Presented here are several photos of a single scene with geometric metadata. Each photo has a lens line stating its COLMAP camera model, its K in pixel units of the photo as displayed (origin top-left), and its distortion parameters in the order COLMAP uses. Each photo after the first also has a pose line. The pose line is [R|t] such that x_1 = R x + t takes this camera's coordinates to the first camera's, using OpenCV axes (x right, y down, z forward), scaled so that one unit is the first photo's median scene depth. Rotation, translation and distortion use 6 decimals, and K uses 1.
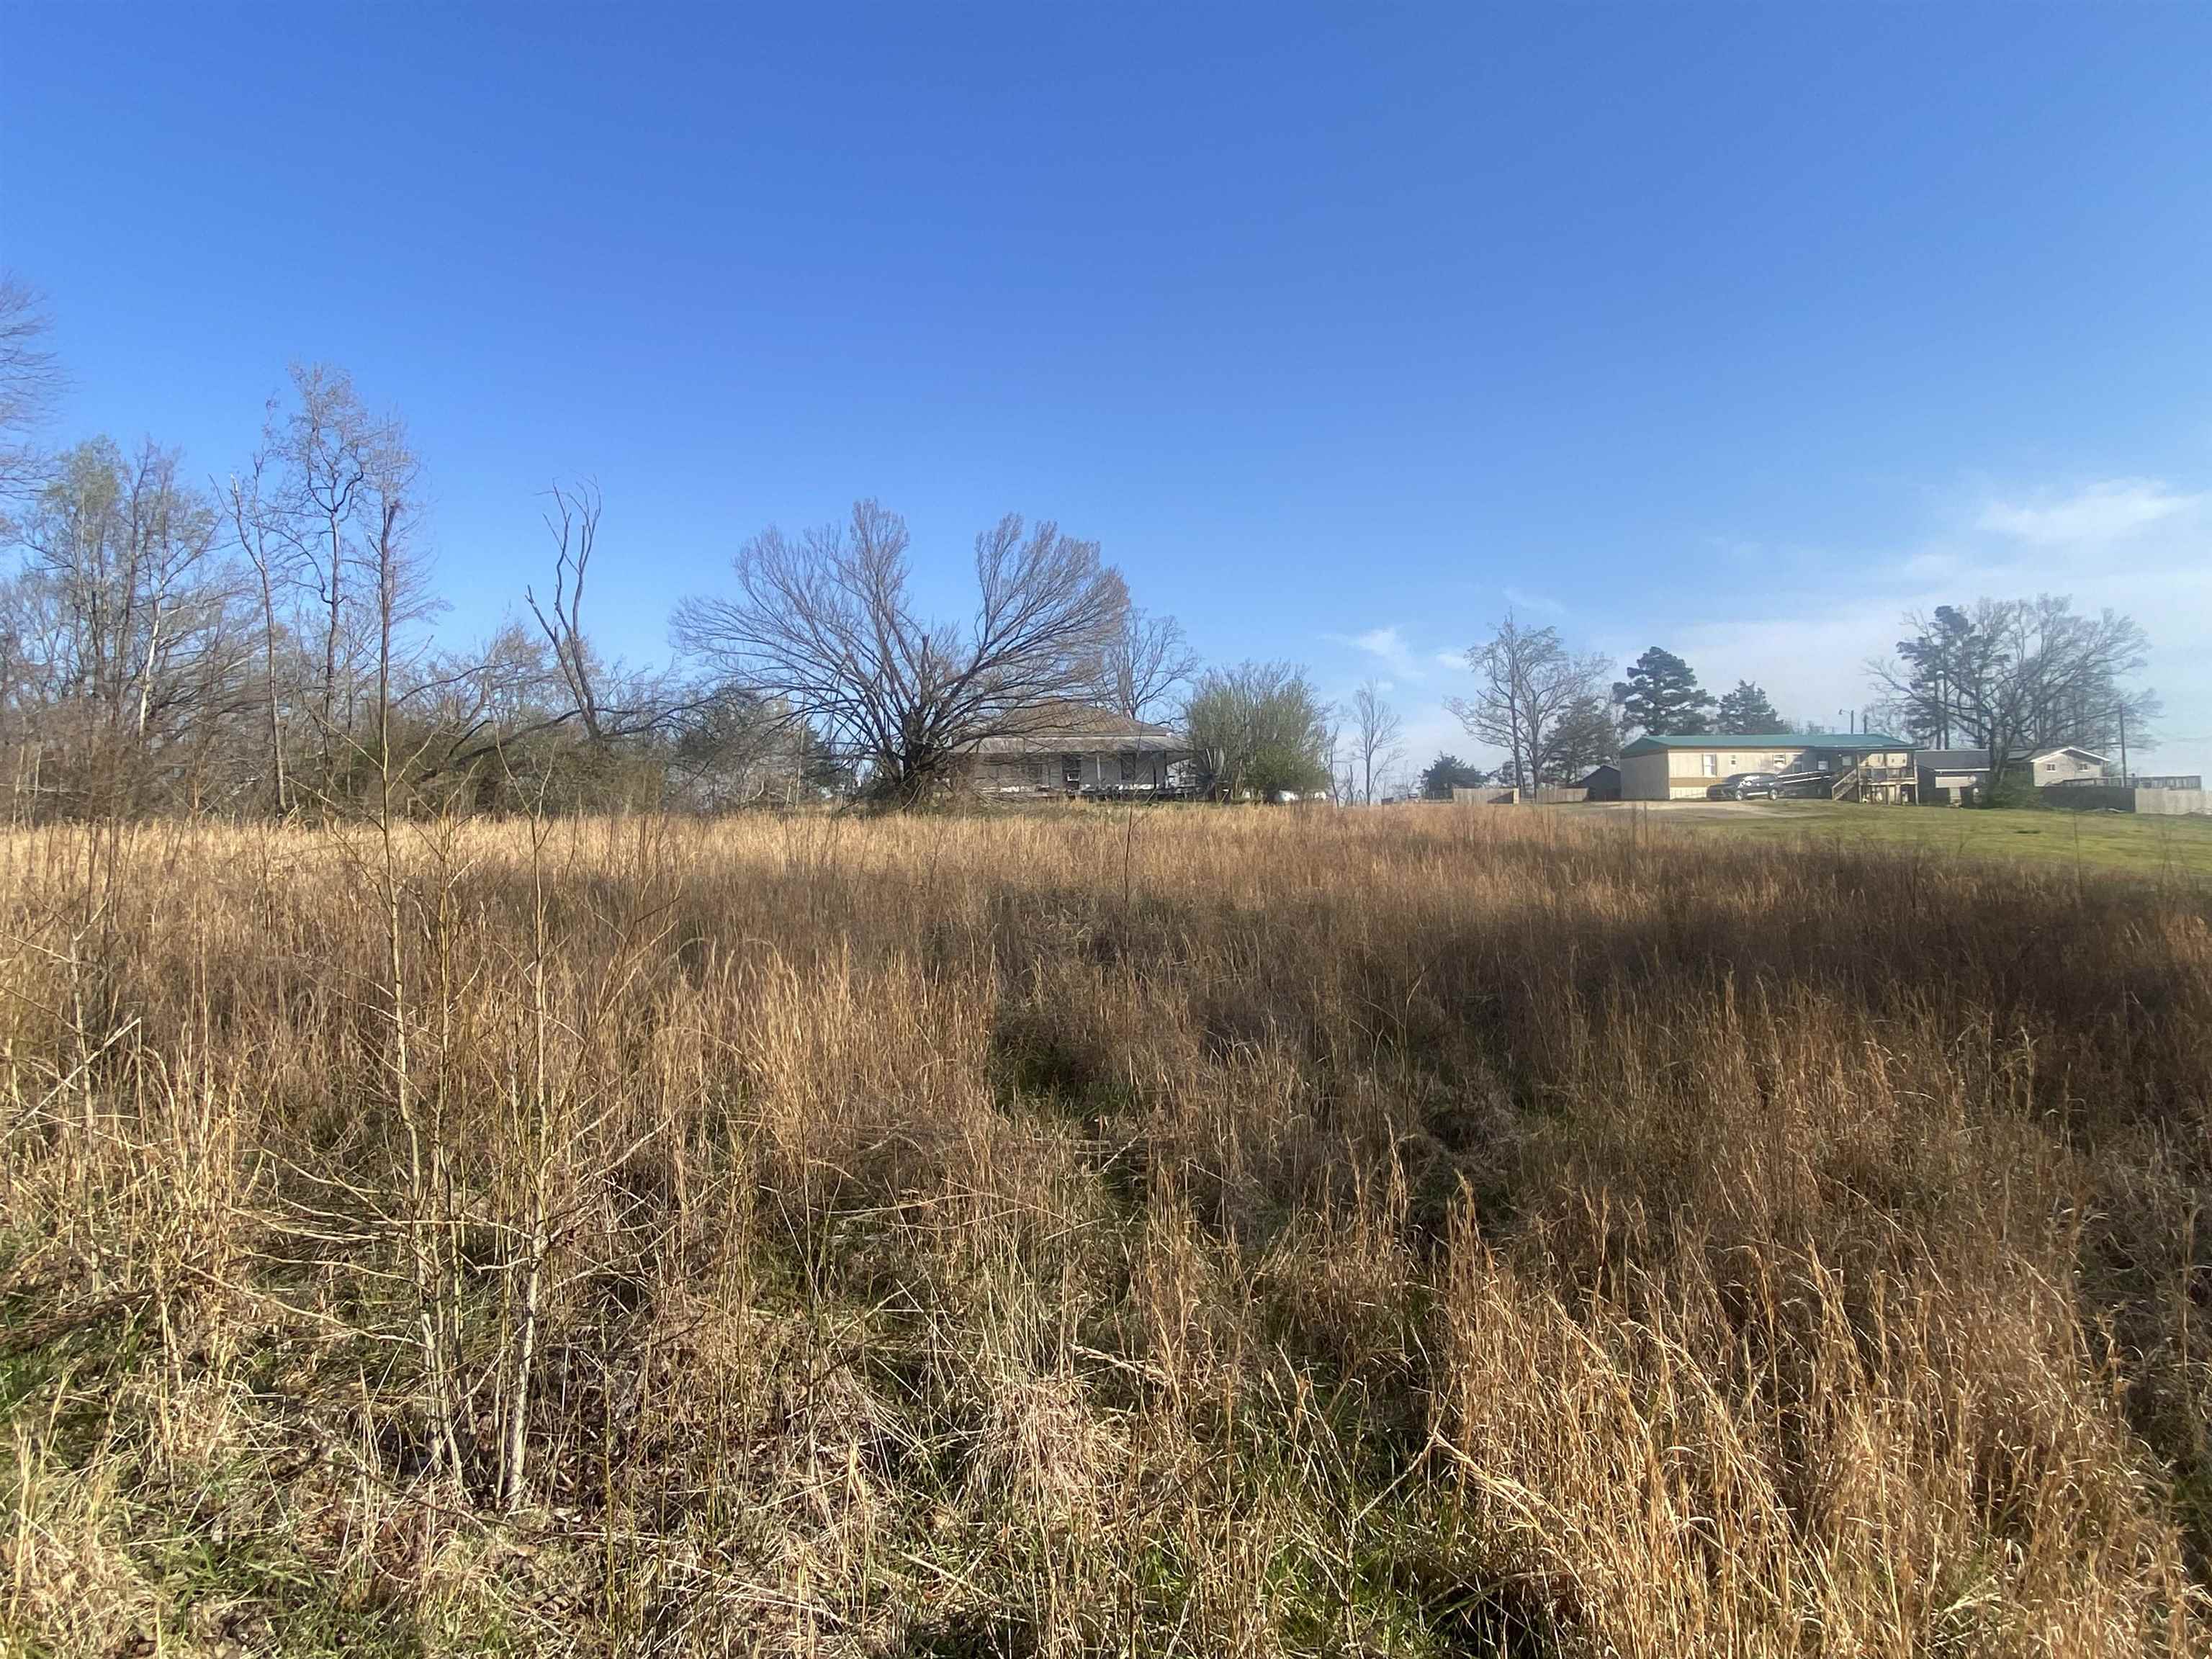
lens RADIAL K [[1224.6, 0, 1106.0], [0, 1224.6, 829.5], [0, 0, 1]] dist [0.000306, -0.000052]
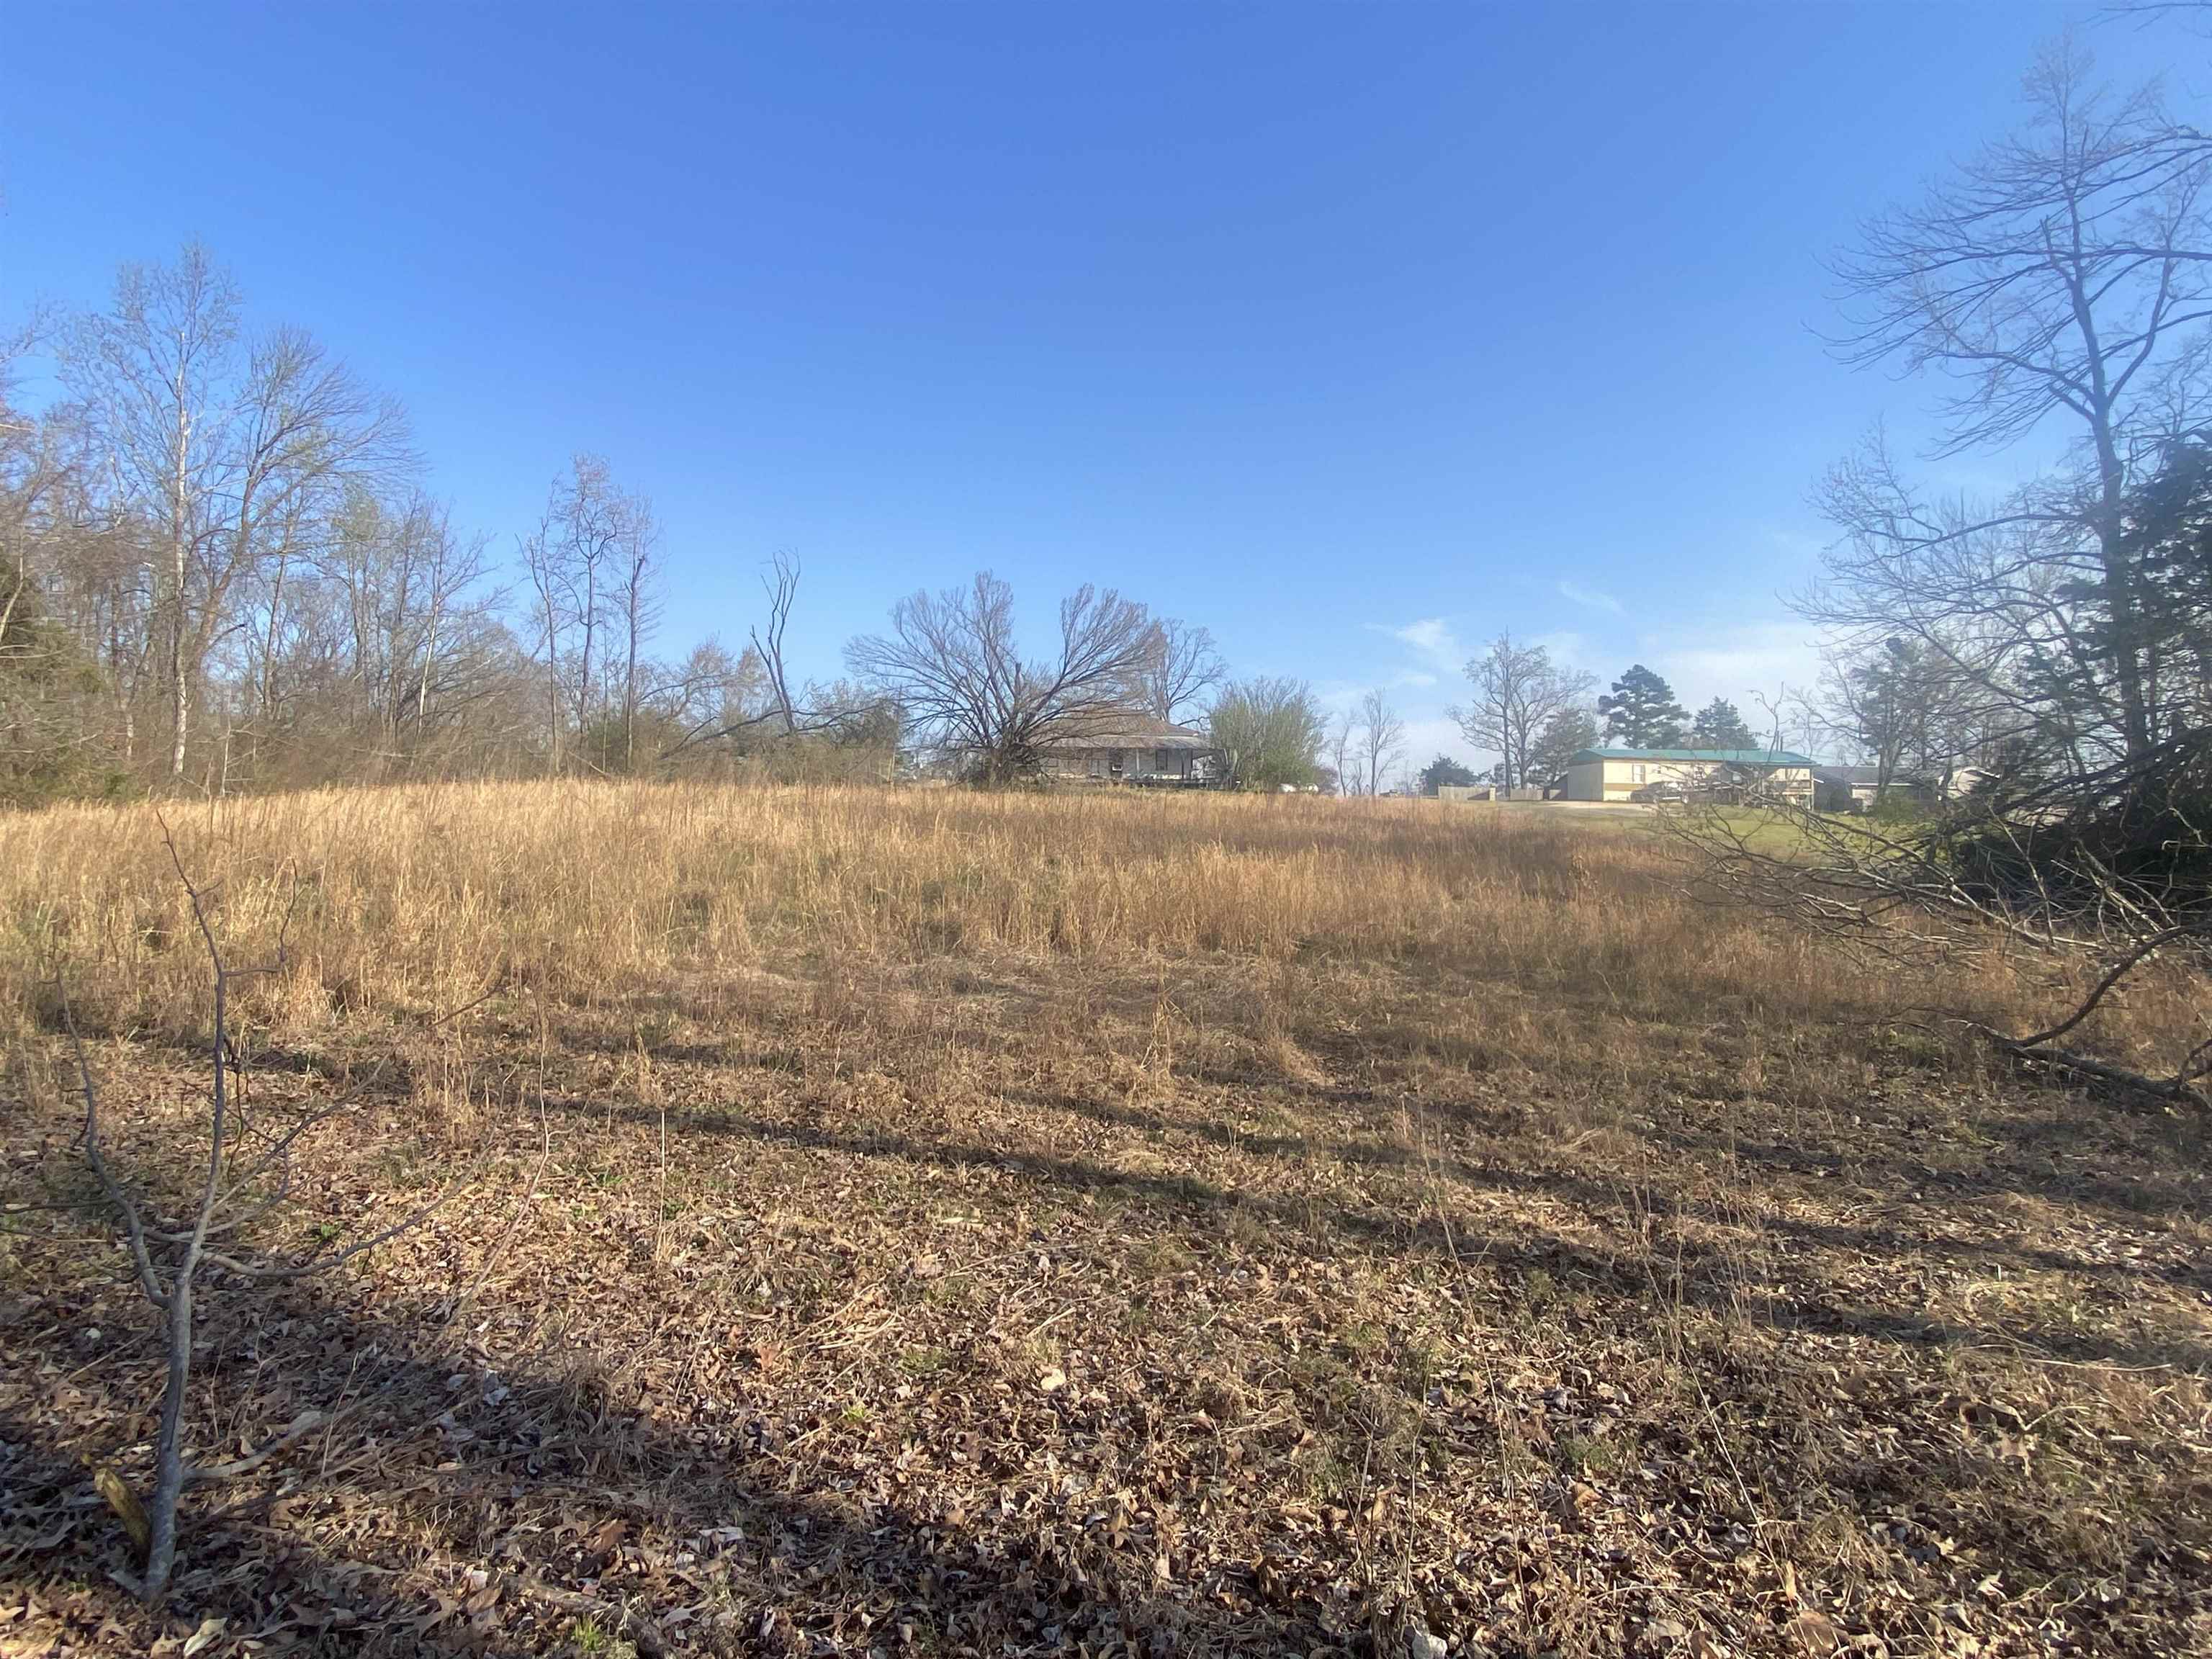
lens RADIAL K [[1224.6, 0, 1106.0], [0, 1224.6, 829.5], [0, 0, 1]] dist [0.000306, -0.000052]
pose [[0.999154, 0.032661, -0.025002, -0.004717], [-0.032379, 0.999409, 0.011580, 0.006101], [0.025365, -0.010761, 0.999620, -0.233975]]
